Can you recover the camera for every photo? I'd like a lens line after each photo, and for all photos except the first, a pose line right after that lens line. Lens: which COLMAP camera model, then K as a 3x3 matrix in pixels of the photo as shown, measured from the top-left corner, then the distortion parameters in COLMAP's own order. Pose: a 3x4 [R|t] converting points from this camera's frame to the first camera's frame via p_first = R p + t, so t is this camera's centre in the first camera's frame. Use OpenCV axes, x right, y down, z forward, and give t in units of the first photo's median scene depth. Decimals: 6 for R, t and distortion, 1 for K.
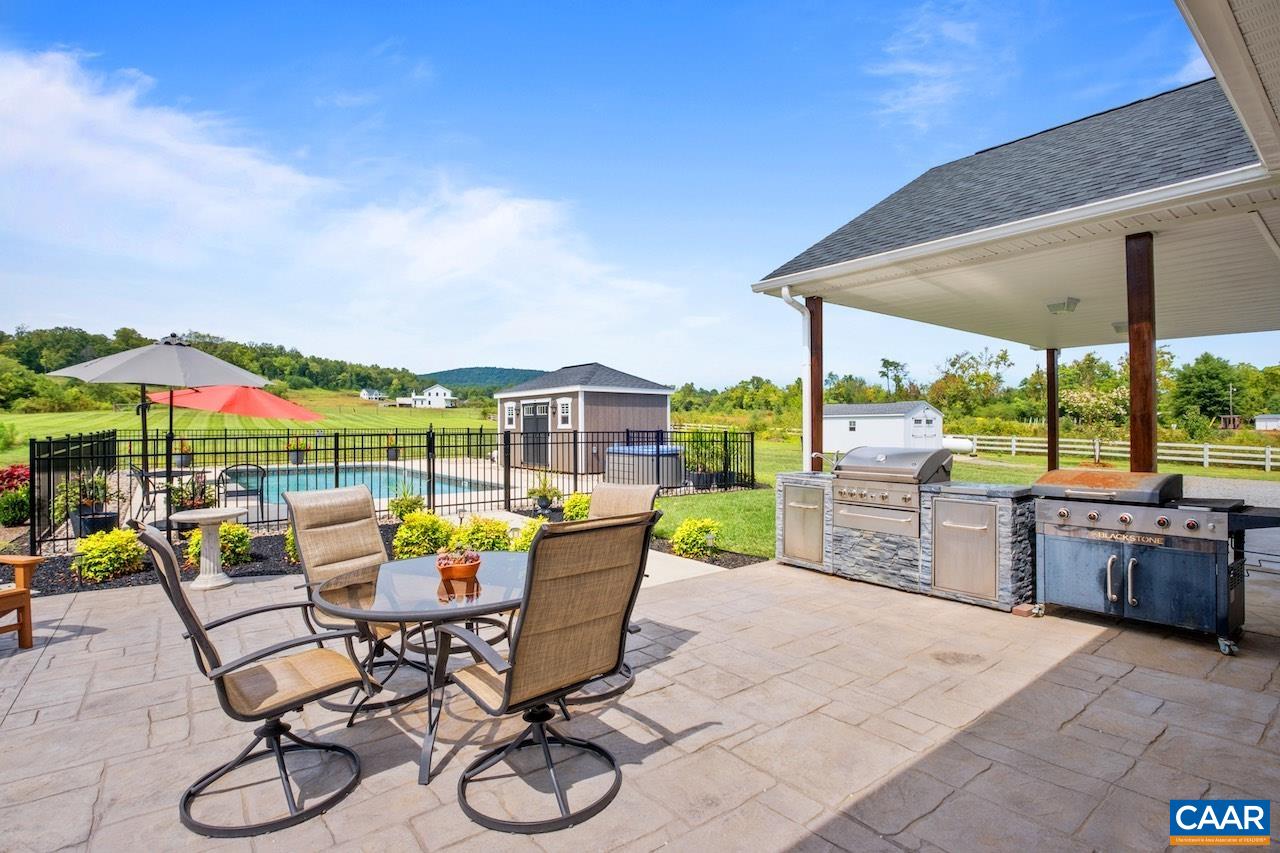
lens RADIAL K [[614.6, 0, 646.3], [0, 614.6, 423.3], [0, 0, 1]] dist [-0.032354, -0.000077]
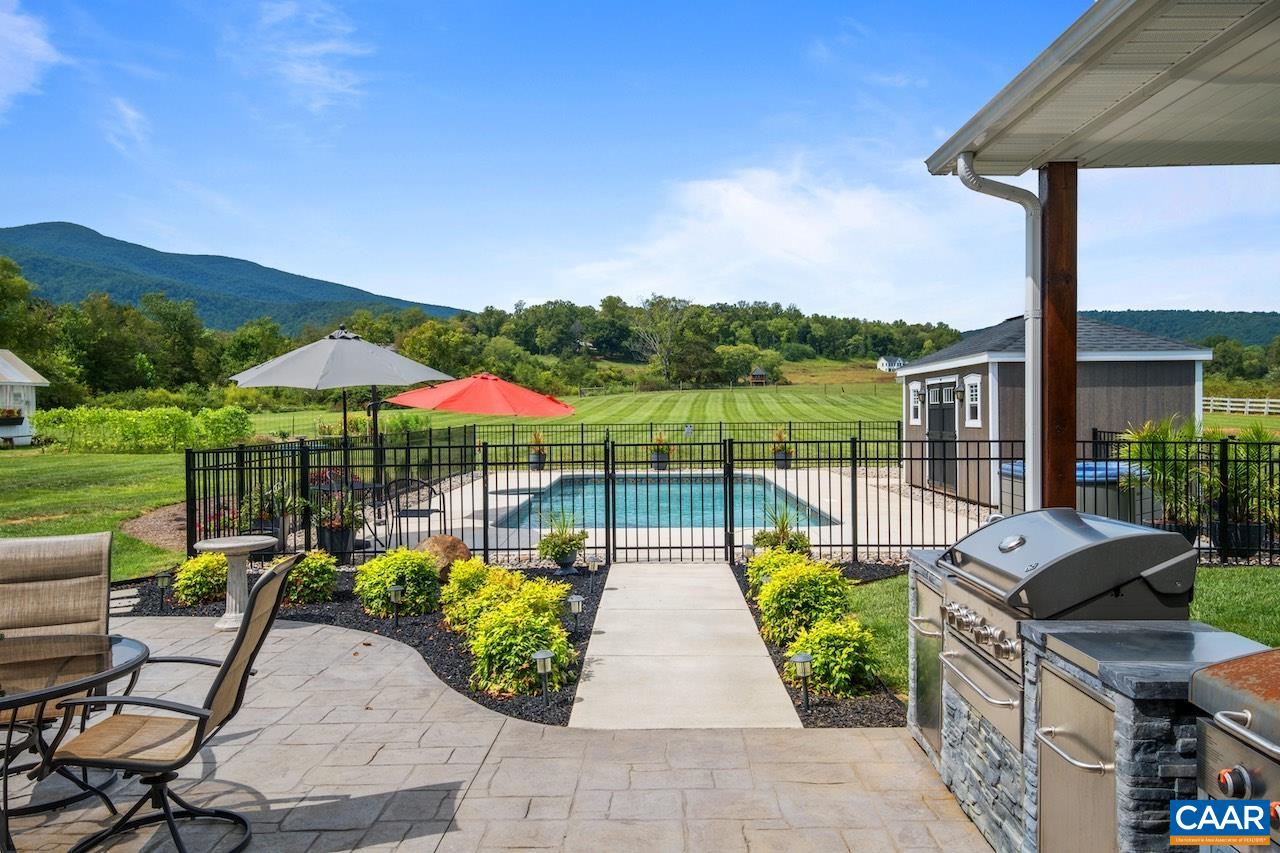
lens RADIAL K [[933.9, 0, 645.1], [0, 933.9, 447.0], [0, 0, 1]] dist [0.023767, 0.001477]
pose [[0.772290, 0.018898, -0.634989, 0.016562], [0.009672, 0.999092, 0.041497, -0.001060], [0.635197, -0.038190, 0.771406, 0.009688]]
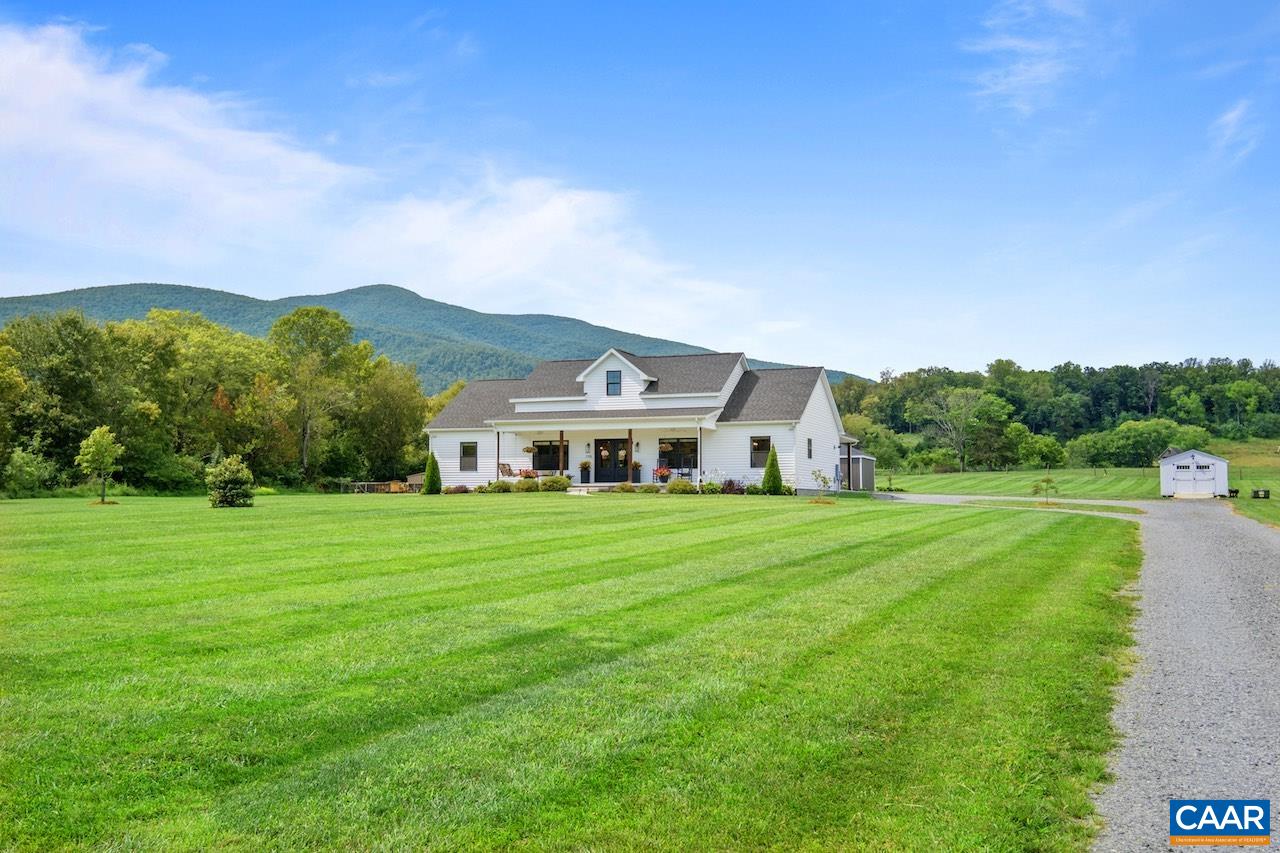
lens RADIAL K [[1319.6, 0, 640.0], [0, 1319.6, 426.5], [0, 0, 1]] dist [0.008226, 0.008107]
pose [[0.512972, -0.051602, -0.856853, 0.358956], [-0.000189, 0.998185, -0.060226, 0.012436], [0.858405, 0.031056, 0.512031, -0.206882]]
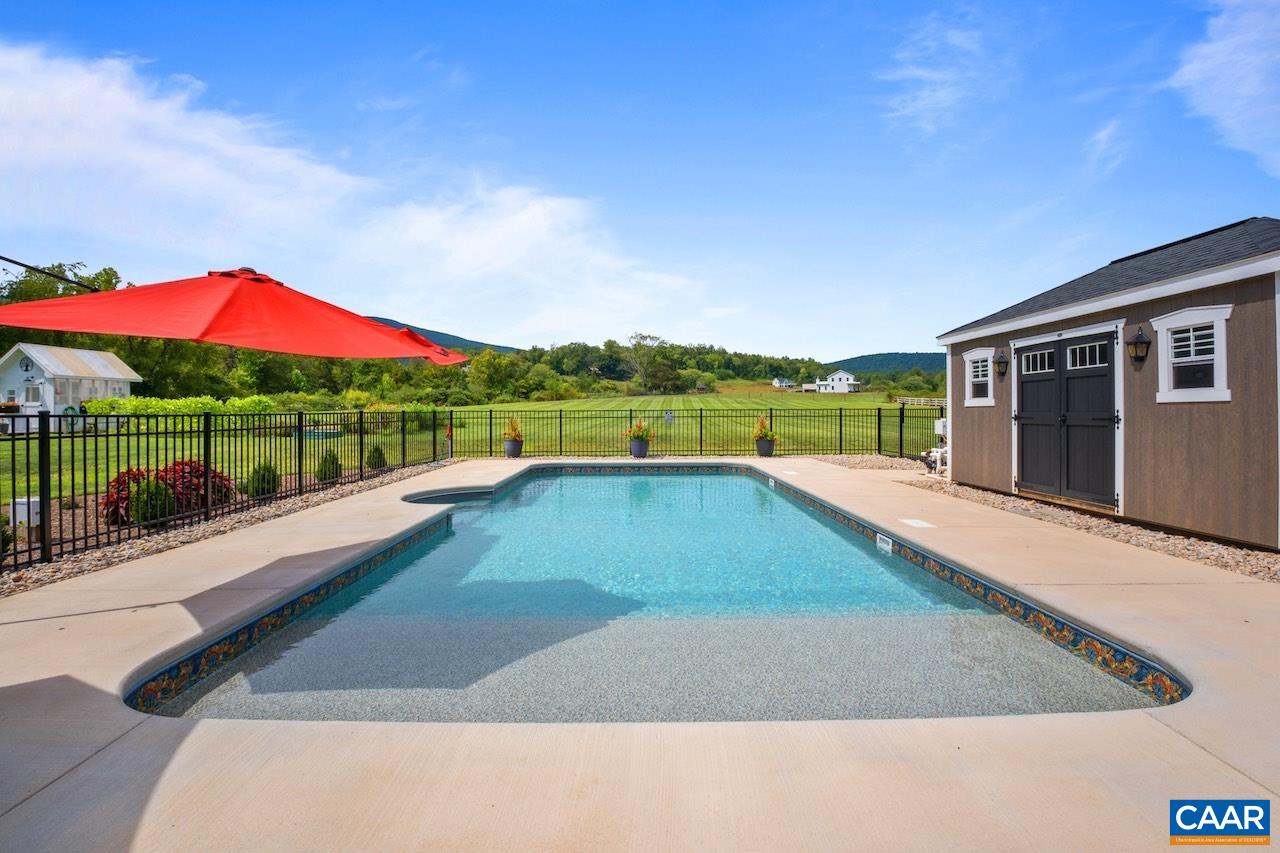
lens RADIAL K [[565.0, 0, 640.0], [0, 565.0, 426.5], [0, 0, 1]] dist [-0.038635, -0.000177]
pose [[0.782541, 0.014377, -0.622433, -0.015759], [0.005896, 0.999517, 0.030500, 0.000982], [0.622571, -0.027538, 0.782078, 0.050273]]
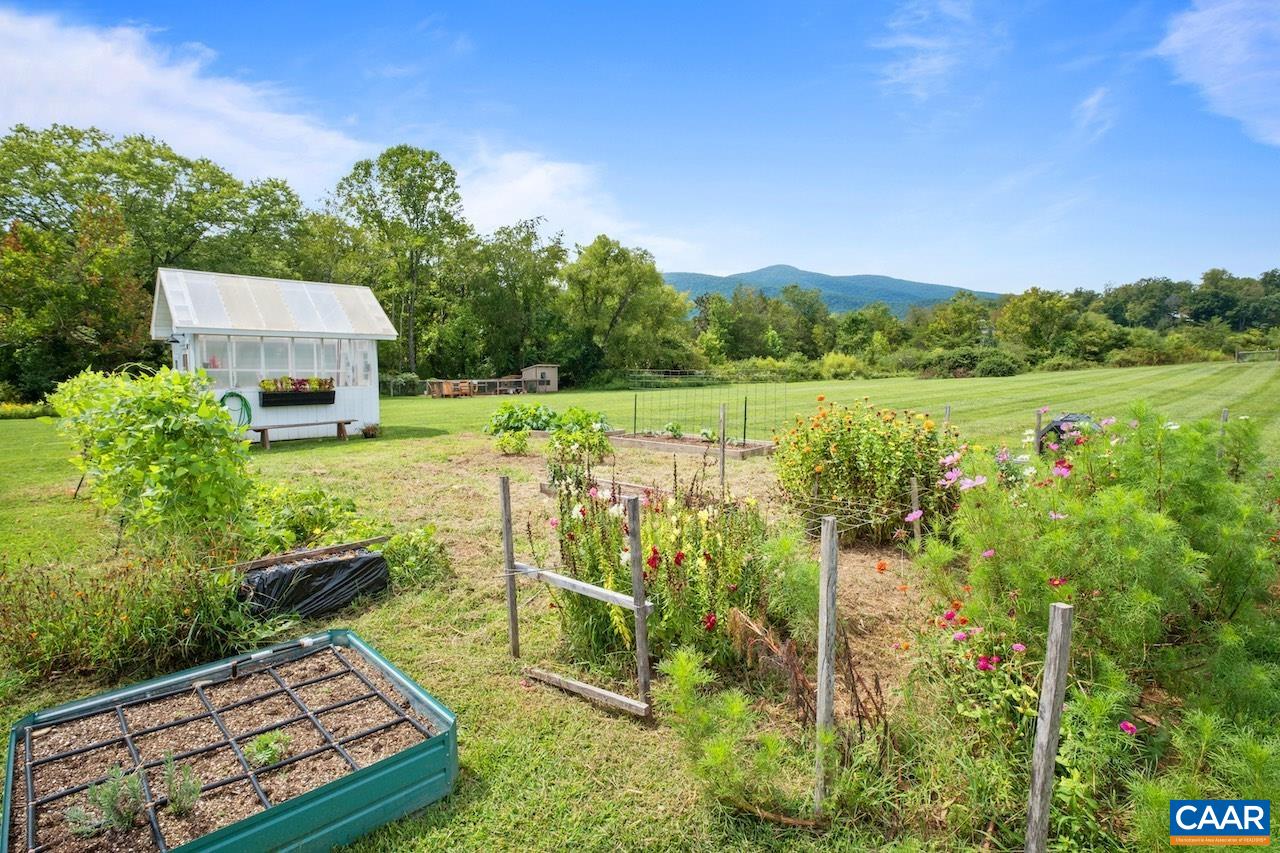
lens RADIAL K [[617.4, 0, 640.0], [0, 617.4, 426.5], [0, 0, 1]] dist [-0.028426, -0.000688]
pose [[0.108471, 0.077965, -0.991038, -0.114593], [0.005210, 0.996862, 0.078993, -0.001825], [0.994086, -0.013731, 0.107724, 0.100412]]
